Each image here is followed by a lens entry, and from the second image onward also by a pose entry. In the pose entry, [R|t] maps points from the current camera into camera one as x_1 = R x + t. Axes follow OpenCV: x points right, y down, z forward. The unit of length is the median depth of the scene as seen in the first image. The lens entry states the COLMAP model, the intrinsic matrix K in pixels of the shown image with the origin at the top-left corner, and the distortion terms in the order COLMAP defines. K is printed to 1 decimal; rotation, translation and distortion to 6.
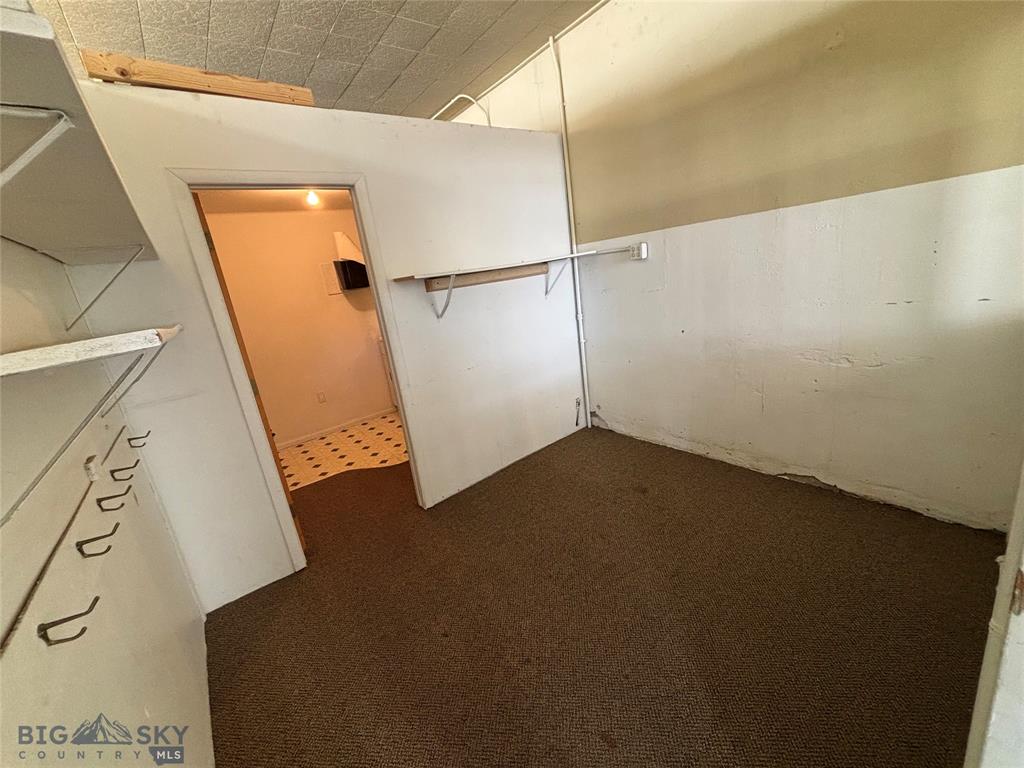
lens RADIAL K [[412.7, 0, 513.0], [0, 412.7, 380.5], [0, 0, 1]] dist [-0.002638, 0.002396]
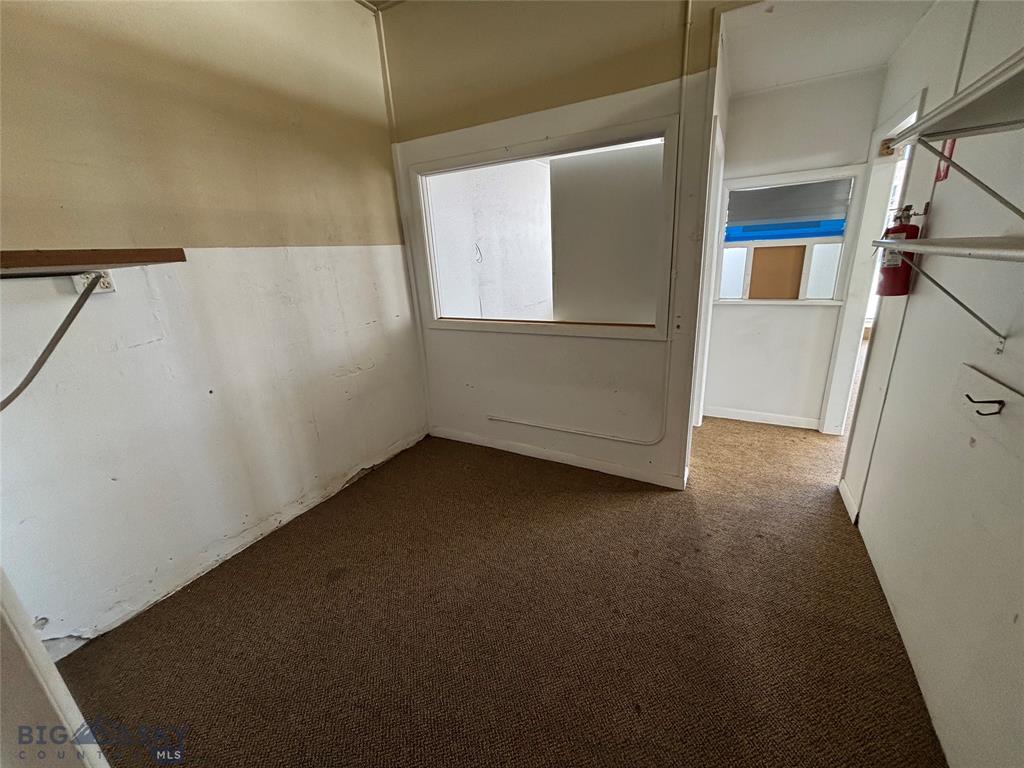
lens RADIAL K [[412.7, 0, 511.4], [0, 412.7, 383.8], [0, 0, 1]] dist [-0.002638, 0.002396]
pose [[-0.379801, -0.127152, 0.916288, -0.338975], [0.336977, 0.903437, 0.265045, -0.109178], [-0.861509, 0.409432, -0.300278, 0.566488]]
